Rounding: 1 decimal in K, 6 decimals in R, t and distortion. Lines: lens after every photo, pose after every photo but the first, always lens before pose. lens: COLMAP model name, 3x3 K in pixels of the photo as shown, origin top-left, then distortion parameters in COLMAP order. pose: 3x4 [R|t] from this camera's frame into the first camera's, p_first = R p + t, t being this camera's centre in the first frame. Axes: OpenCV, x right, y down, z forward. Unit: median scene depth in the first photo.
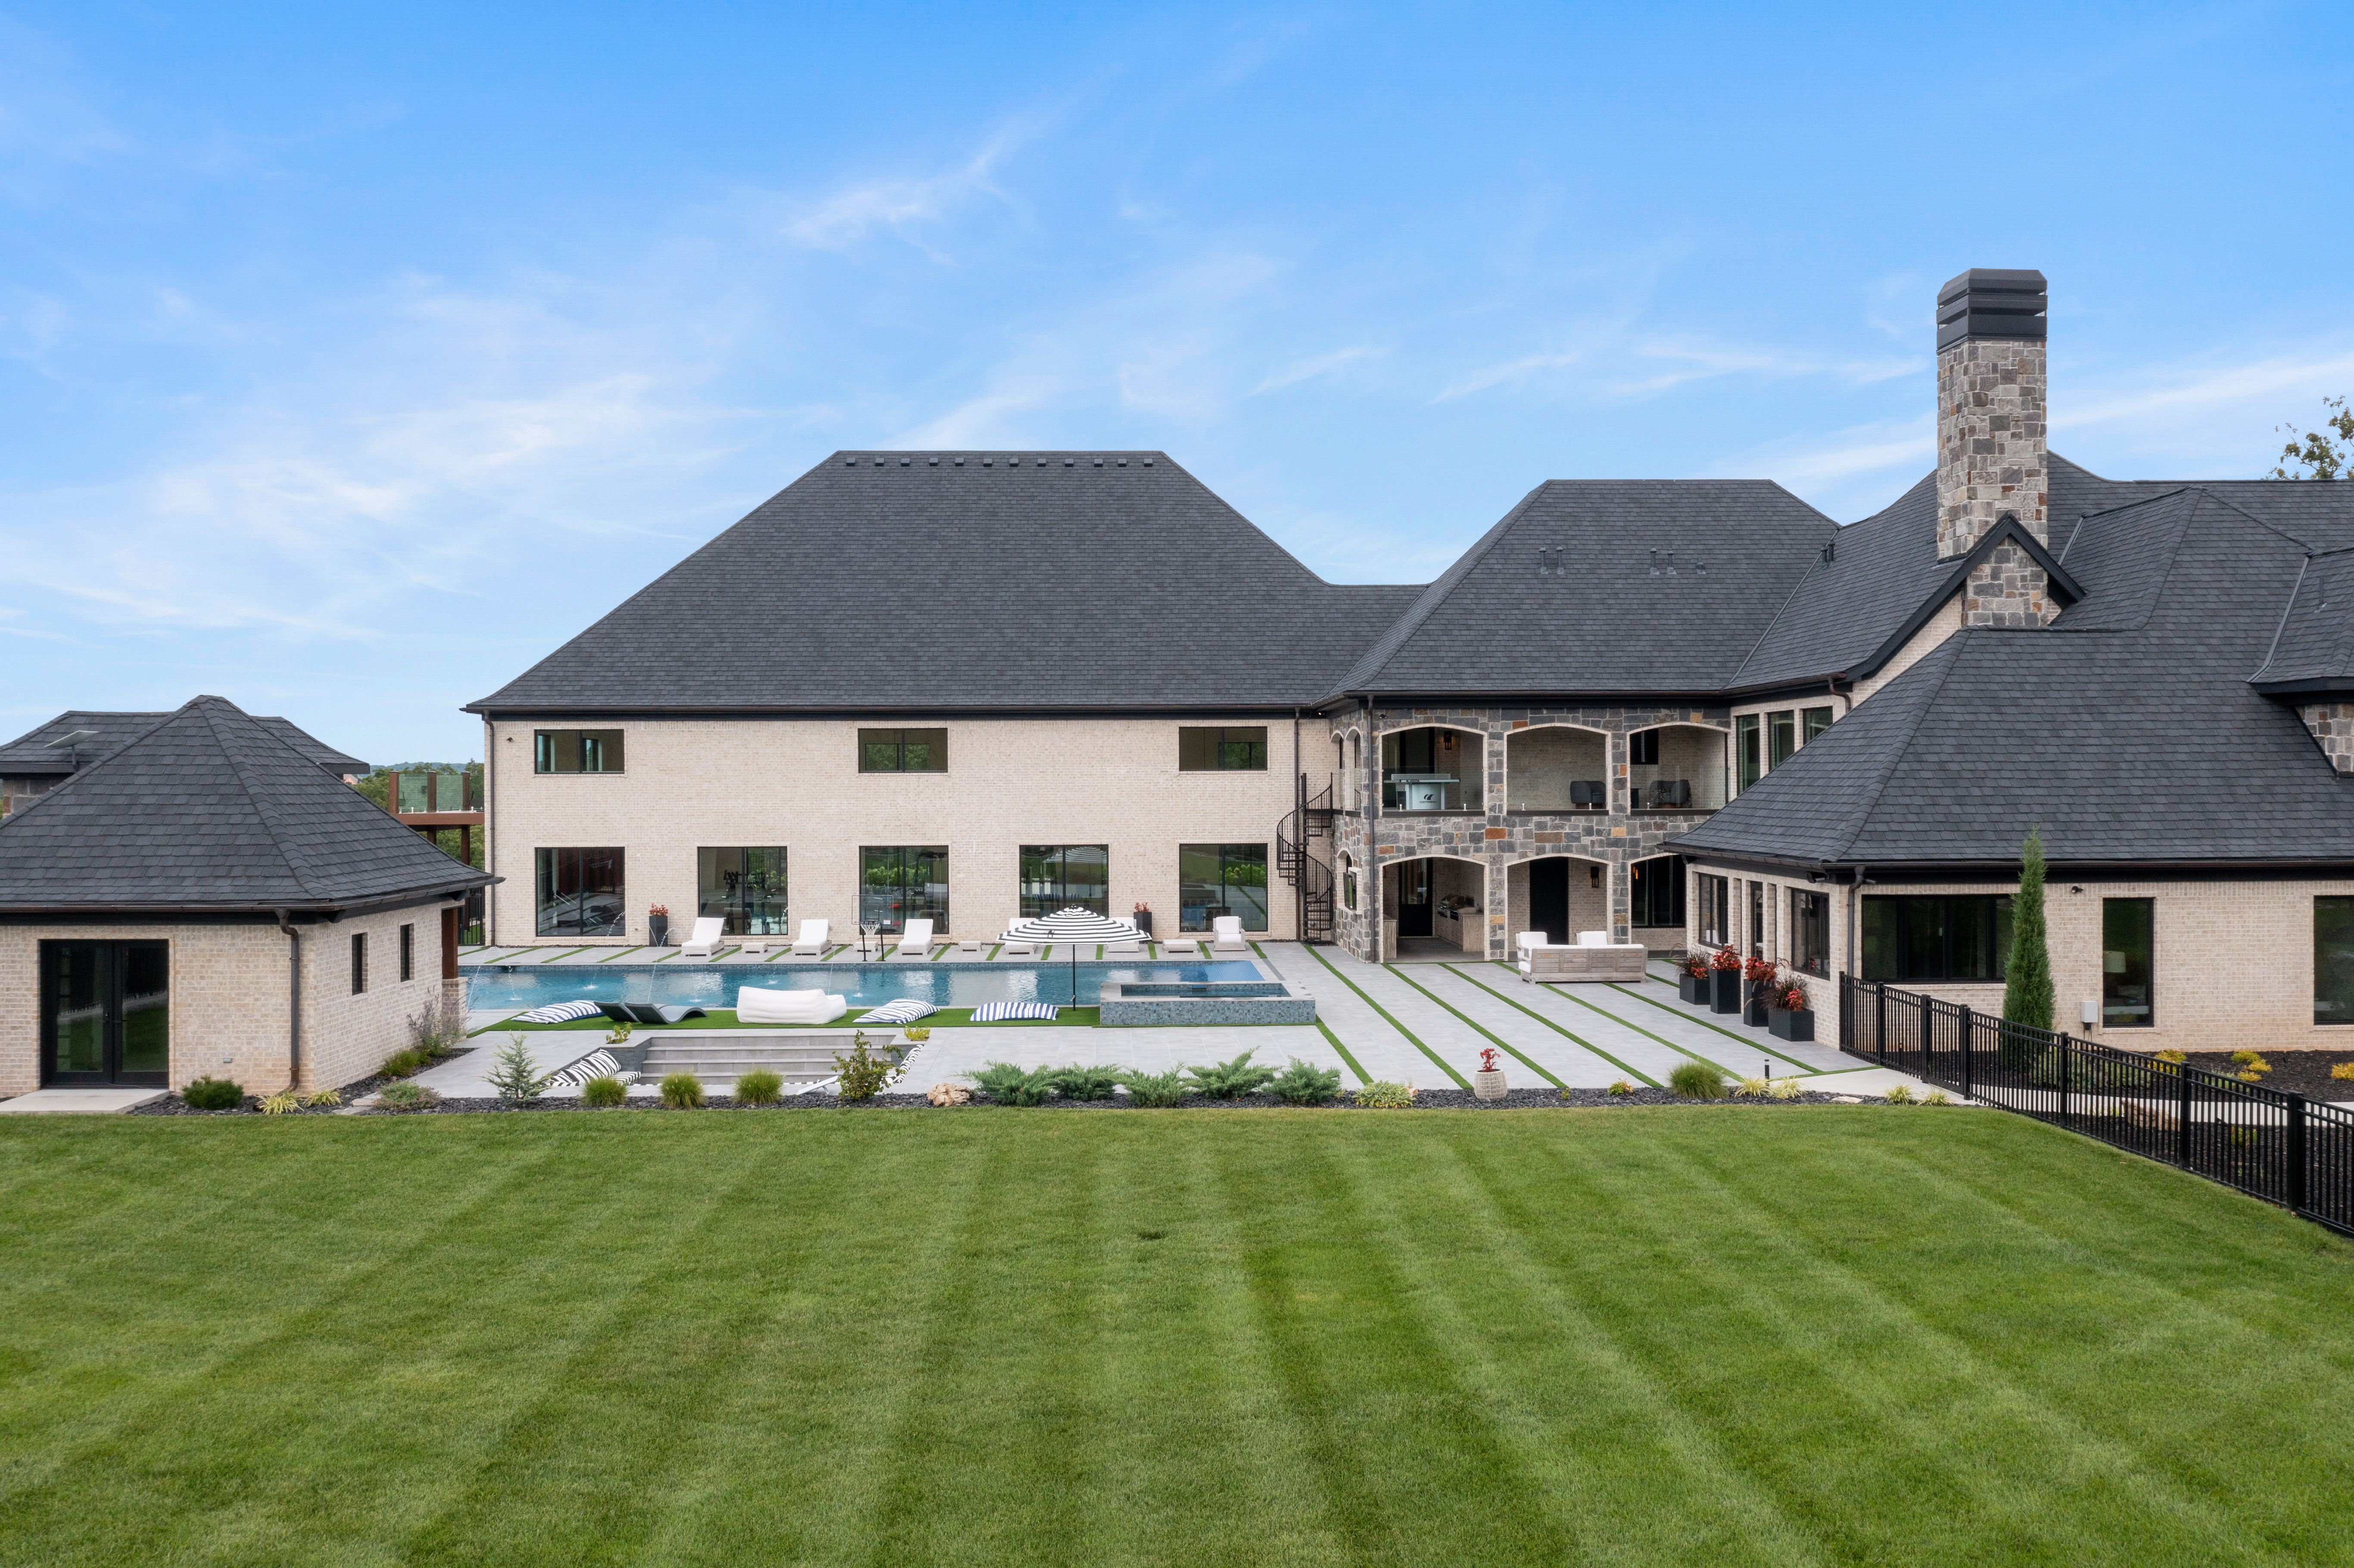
lens RADIAL K [[1864.3, 0, 1177.0], [0, 1864.3, 784.0], [0, 0, 1]] dist [-0.003035, 0.003774]
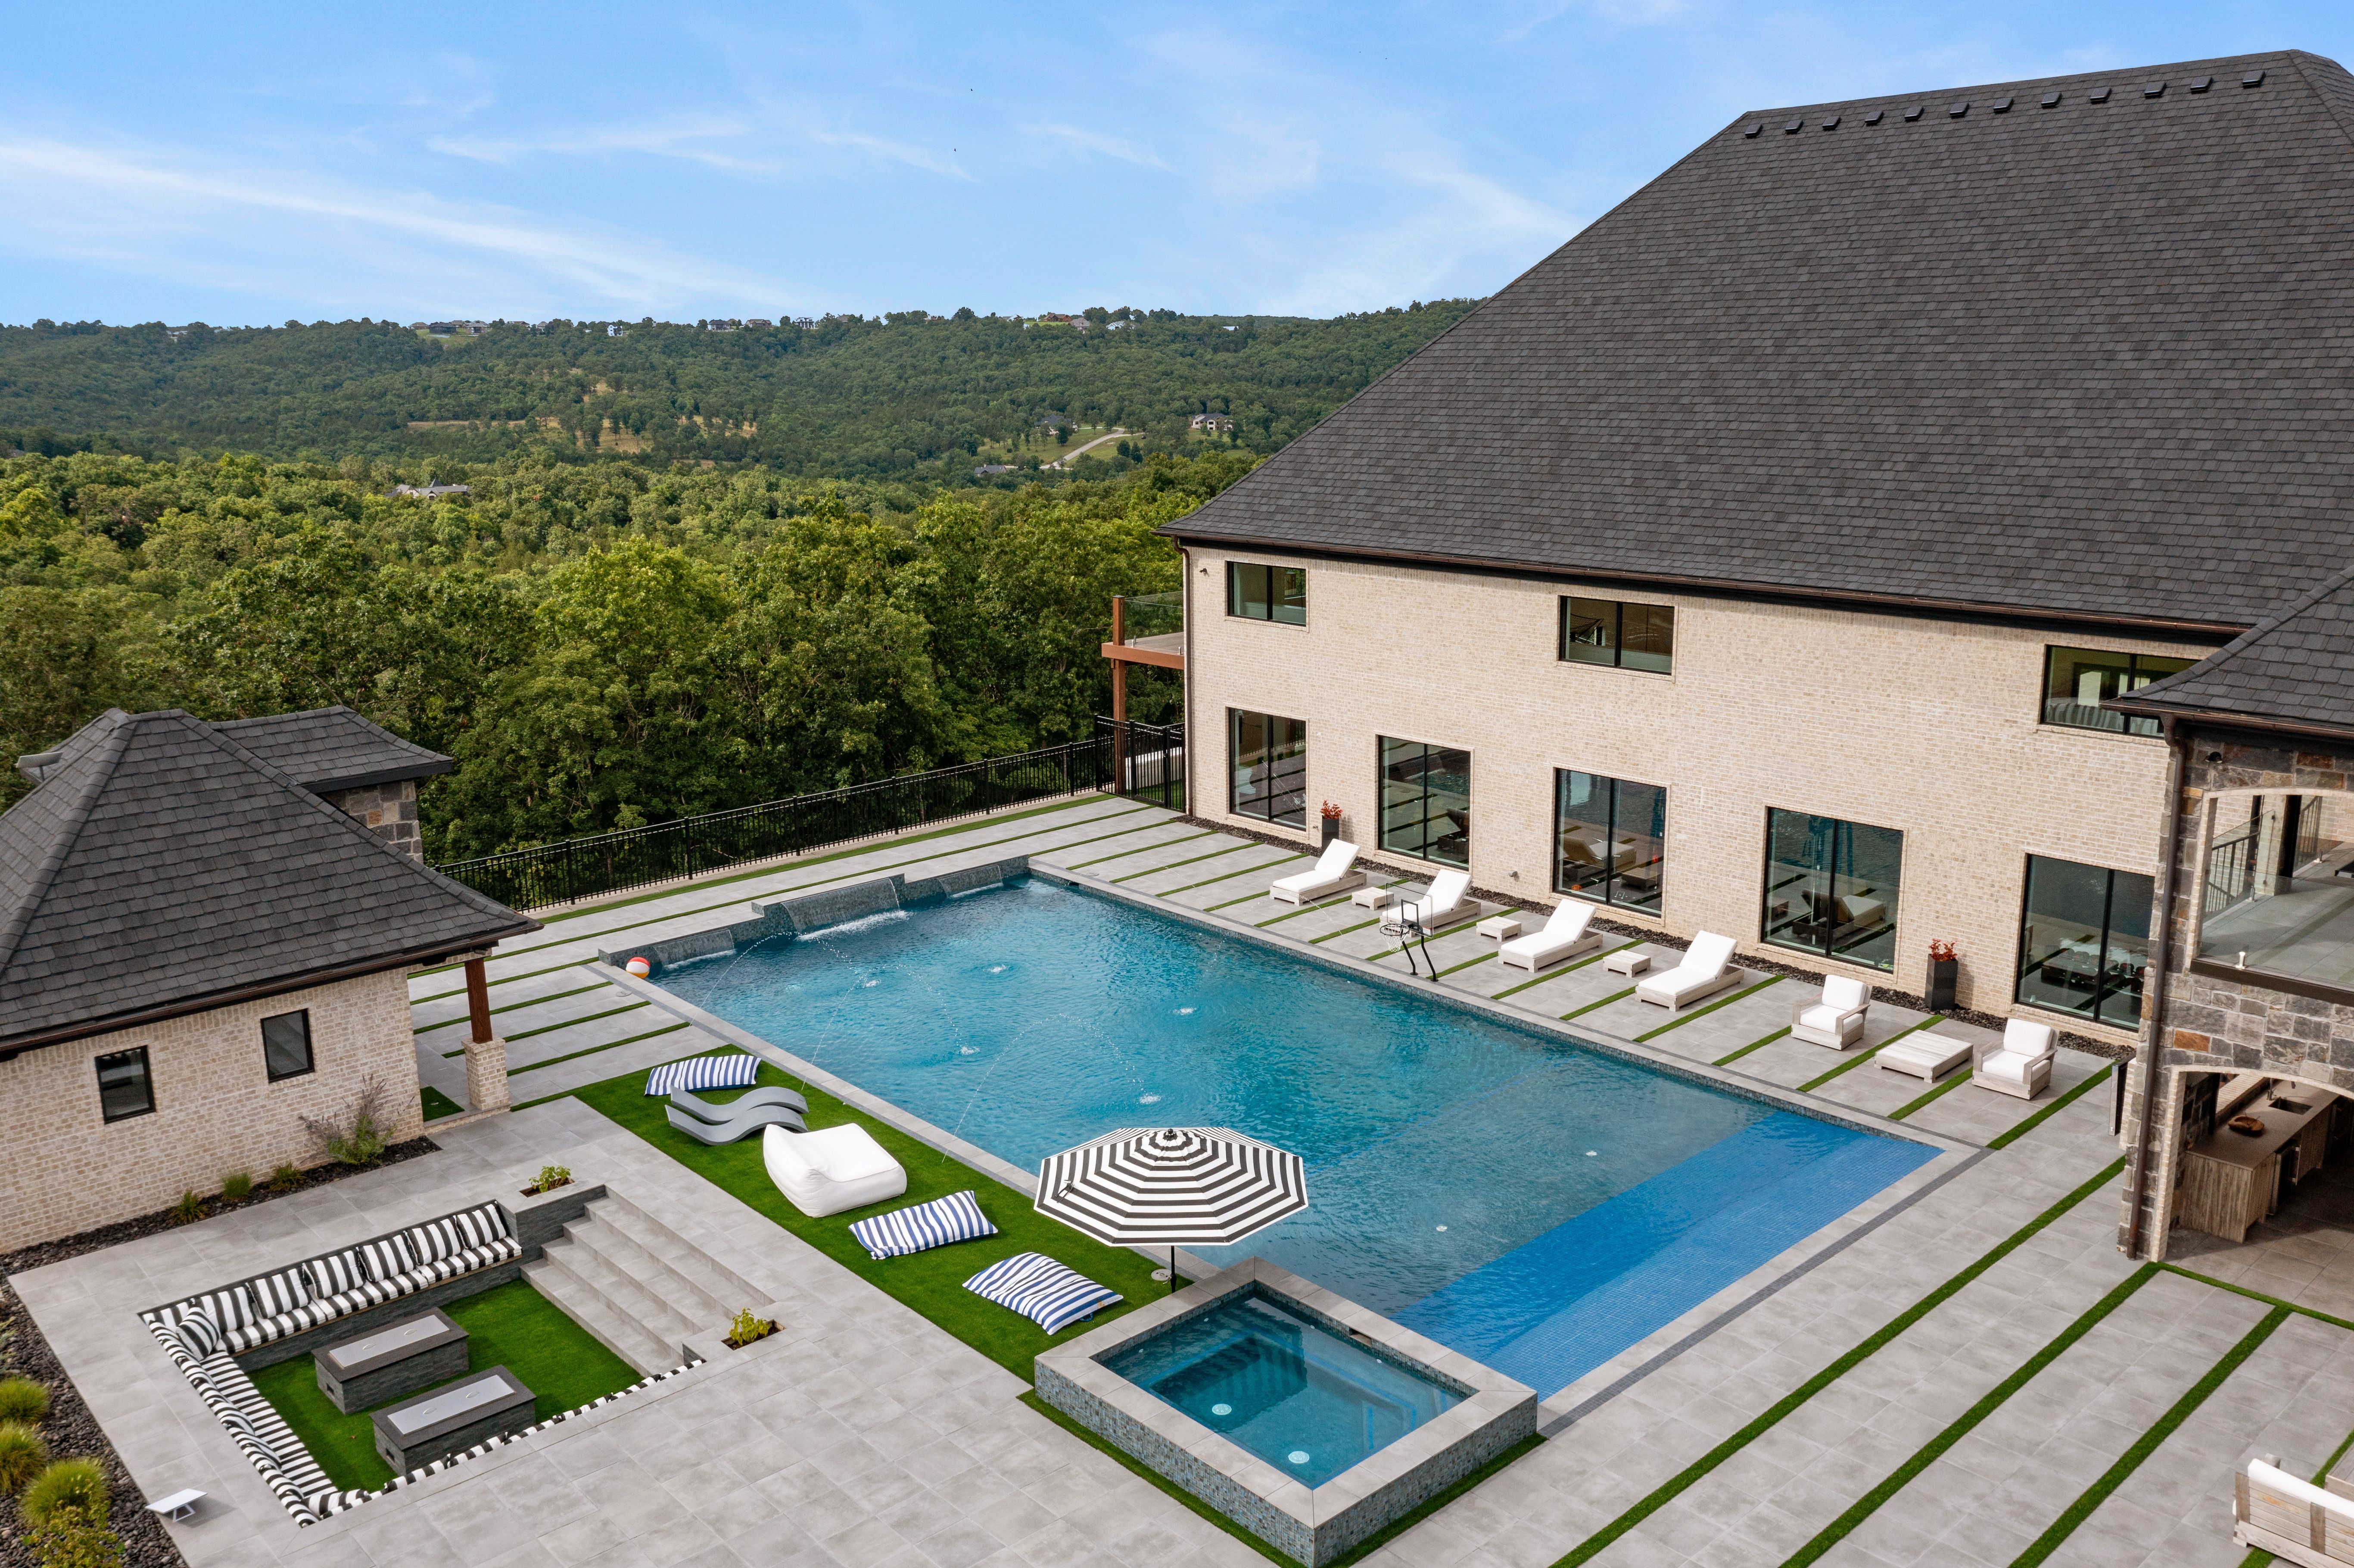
lens RADIAL K [[1864.3, 0, 1177.0], [0, 1864.3, 784.0], [0, 0, 1]] dist [-0.003035, 0.003774]
pose [[0.649668, 0.166993, -0.741650, 0.247117], [0.010543, 0.973502, 0.228433, -0.118248], [0.760145, -0.156225, 0.630693, 0.467148]]
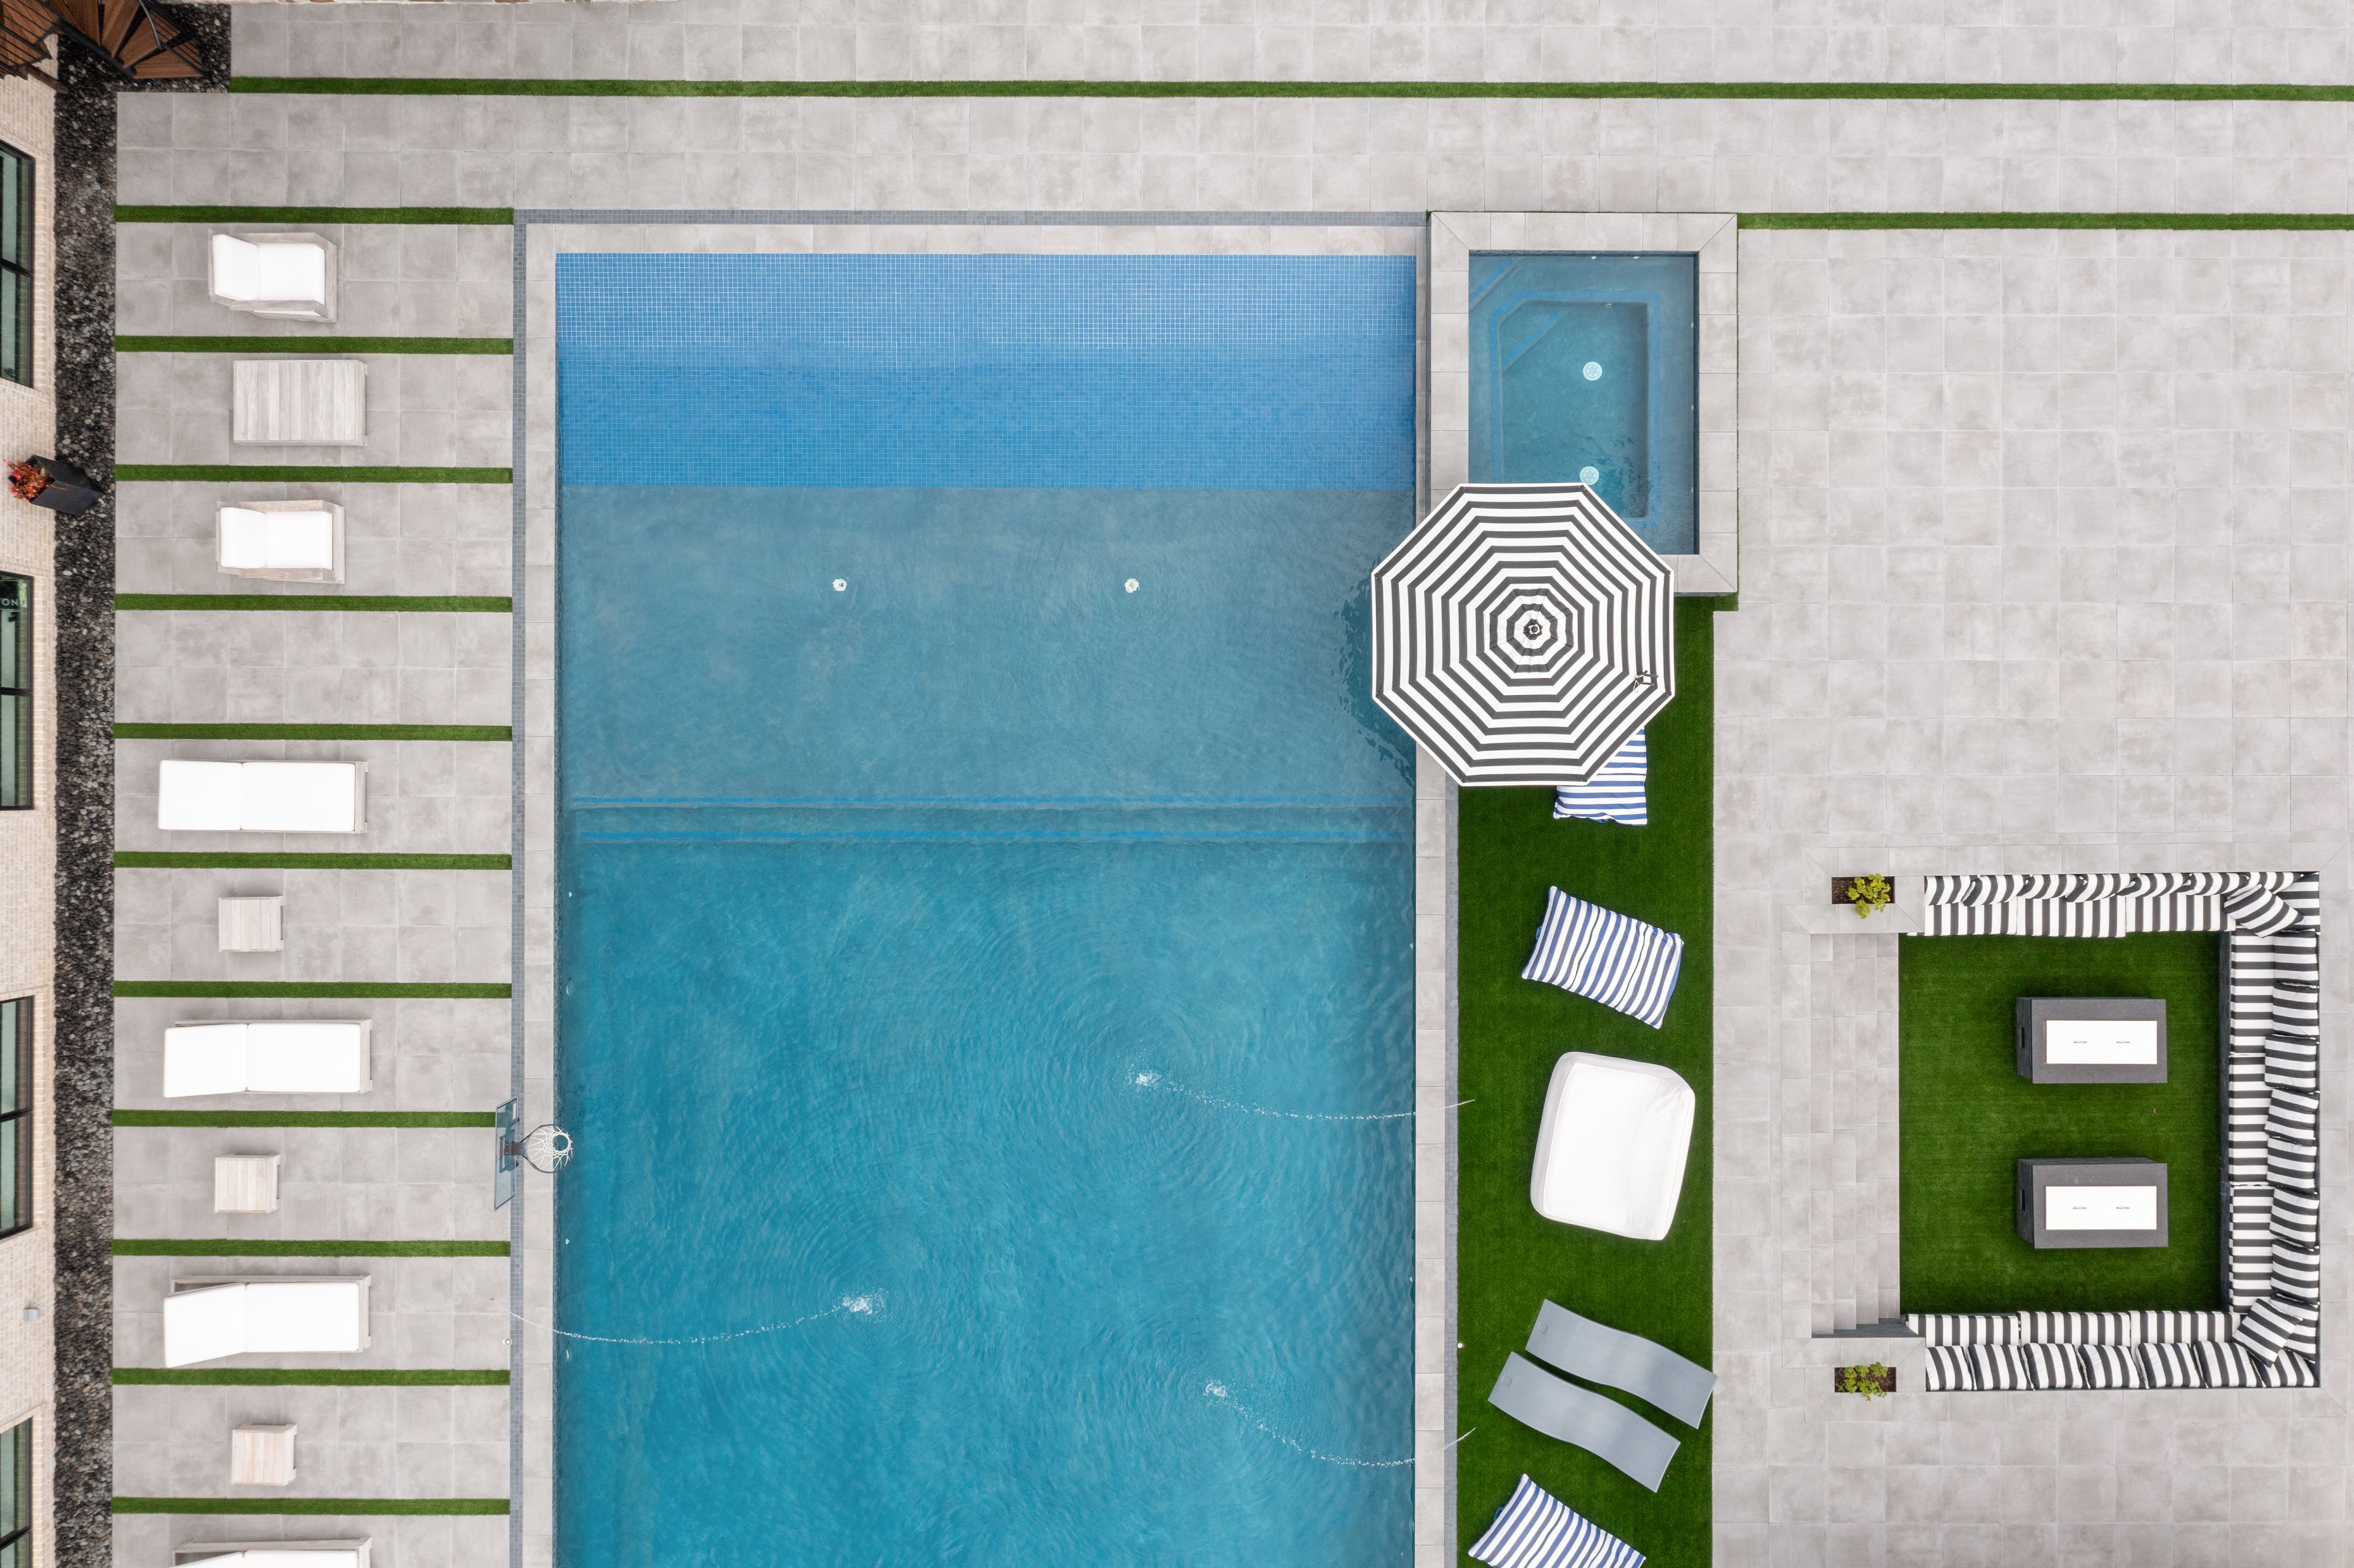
lens RADIAL K [[1864.3, 0, 1177.0], [0, 1864.3, 784.0], [0, 0, 1]] dist [-0.003035, 0.003774]
pose [[0.034516, -0.999309, 0.013807, -0.066920], [0.007558, 0.014076, 0.999872, -0.294473], [-0.999376, -0.034407, 0.008038, 0.762476]]
